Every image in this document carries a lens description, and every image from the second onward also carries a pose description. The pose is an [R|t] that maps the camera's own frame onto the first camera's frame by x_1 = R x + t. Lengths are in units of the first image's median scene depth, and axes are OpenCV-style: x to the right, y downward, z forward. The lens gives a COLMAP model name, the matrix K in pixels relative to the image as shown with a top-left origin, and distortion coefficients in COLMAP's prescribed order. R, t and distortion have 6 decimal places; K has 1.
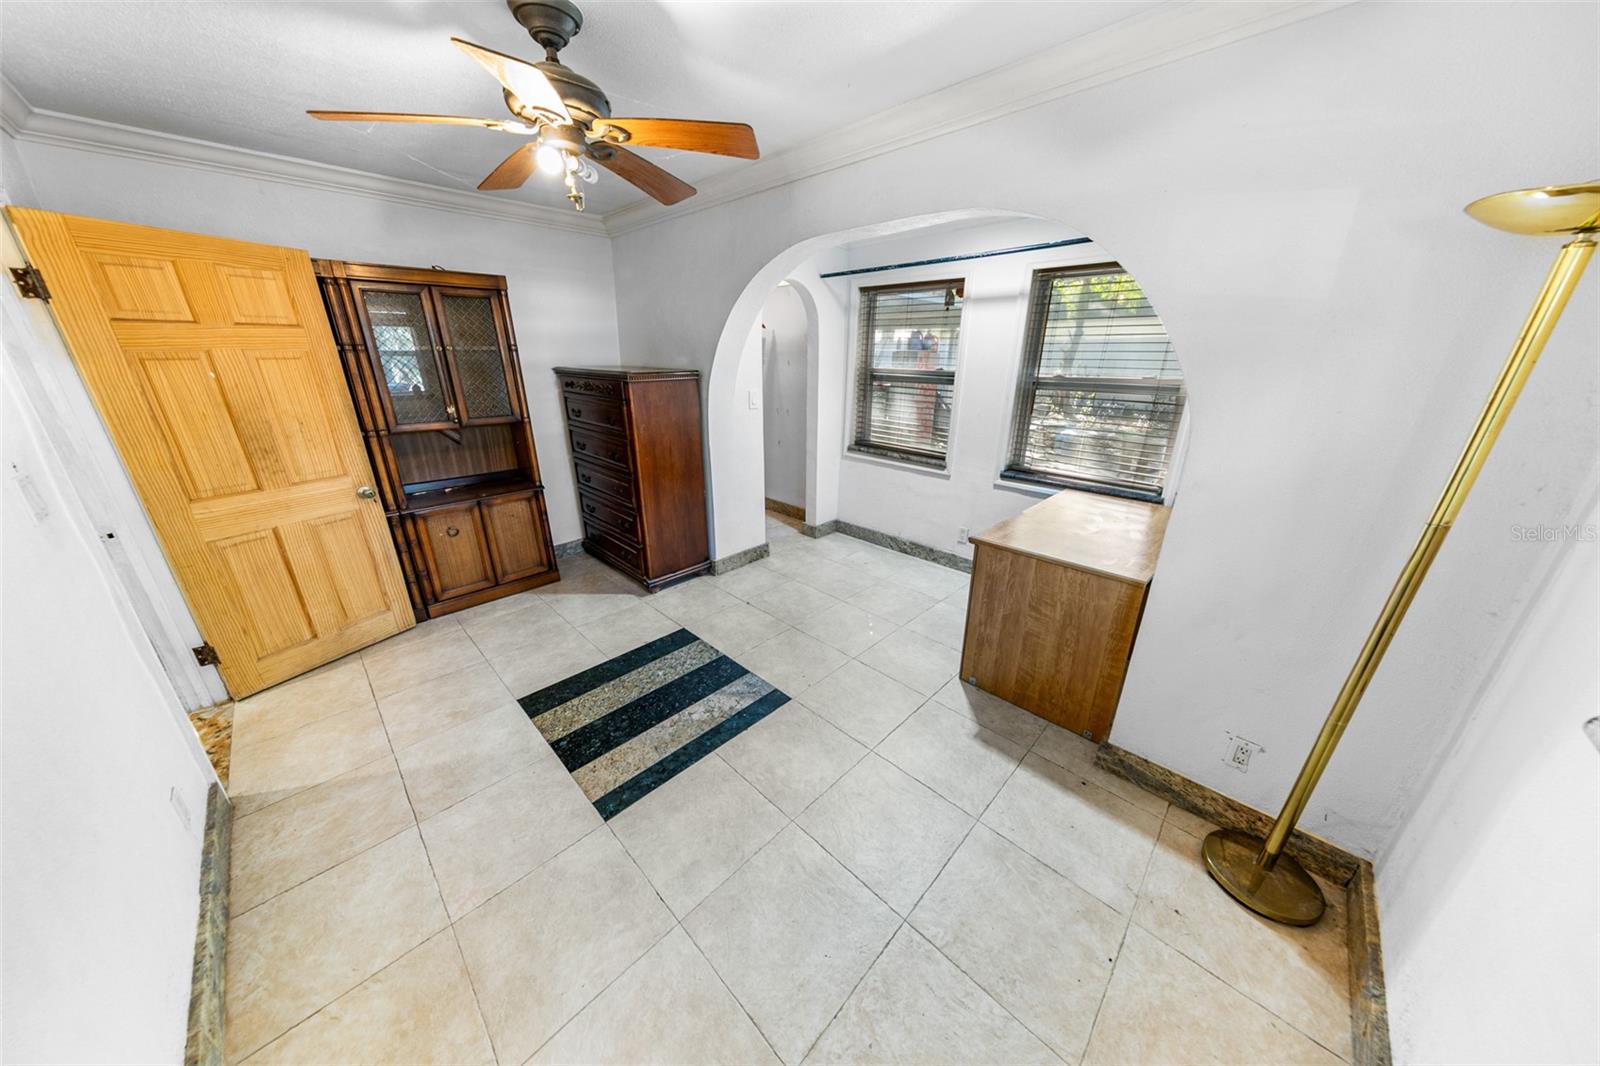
lens RADIAL K [[499.9, 0, 796.9], [0, 499.9, 531.2], [0, 0, 1]] dist [0.008677, -0.001661]
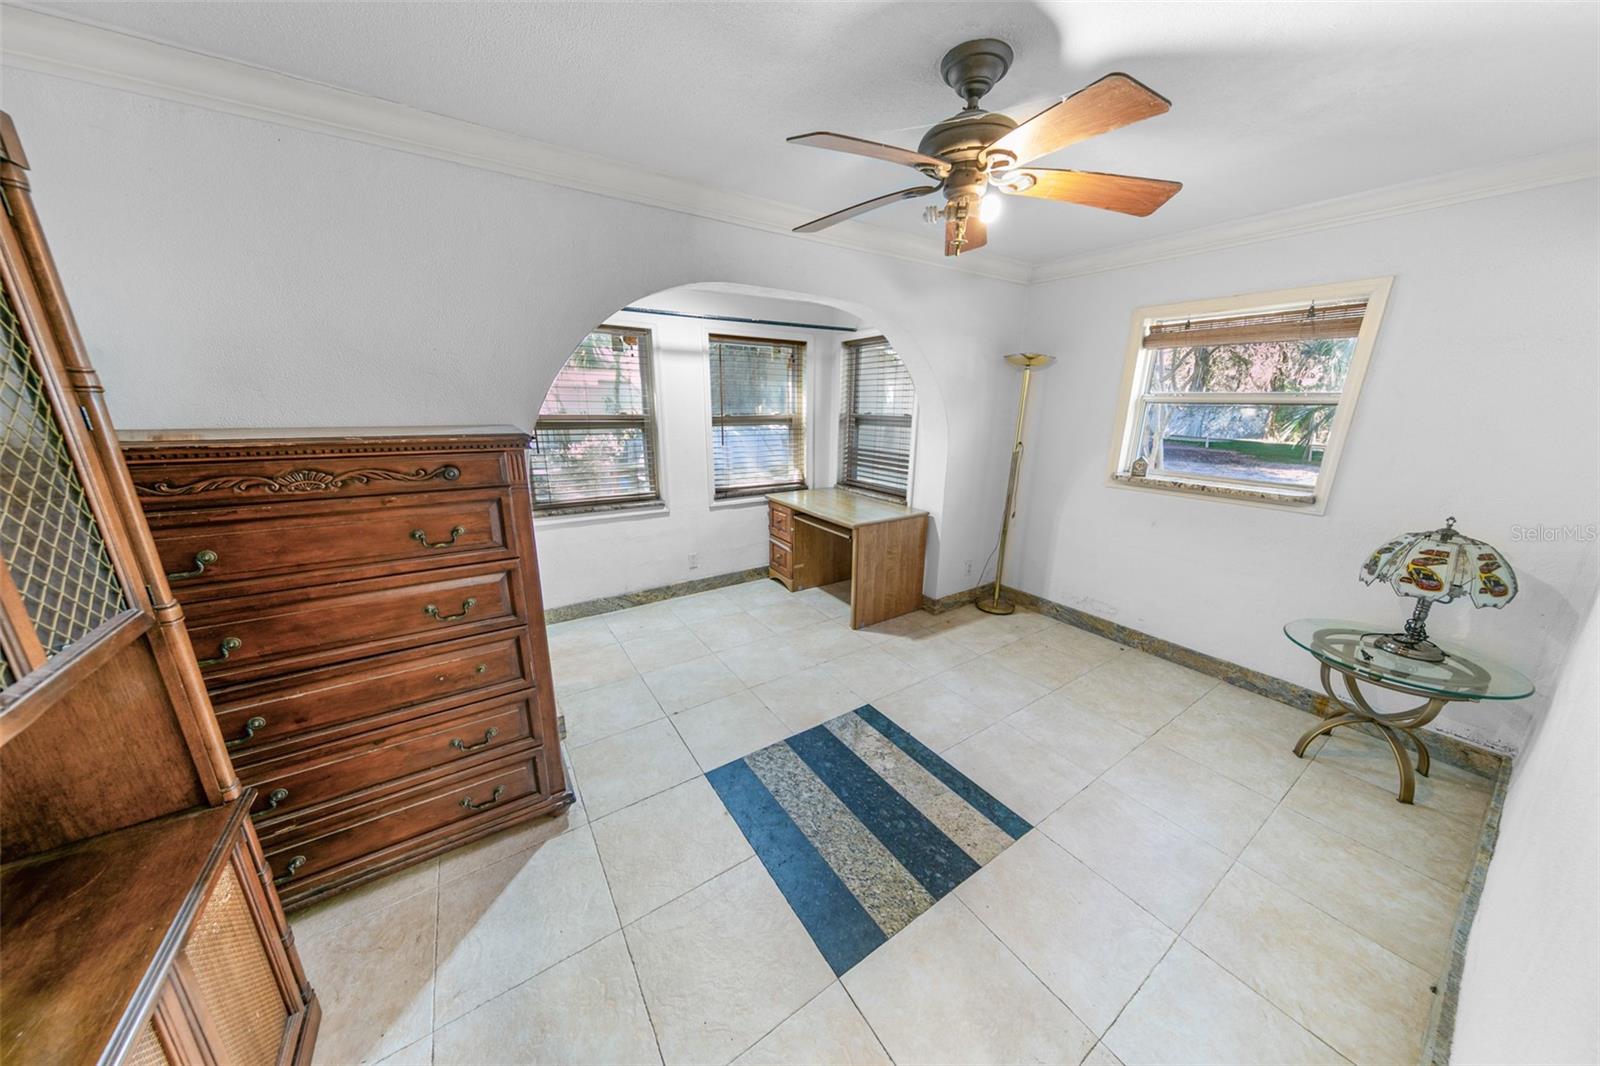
lens RADIAL K [[499.9, 0, 796.9], [0, 499.9, 531.2], [0, 0, 1]] dist [0.008677, -0.001661]
pose [[0.206599, -0.251789, 0.945473, -0.973277], [0.326858, 0.928566, 0.175864, -0.259047], [-0.922215, 0.272703, 0.274140, 0.730154]]
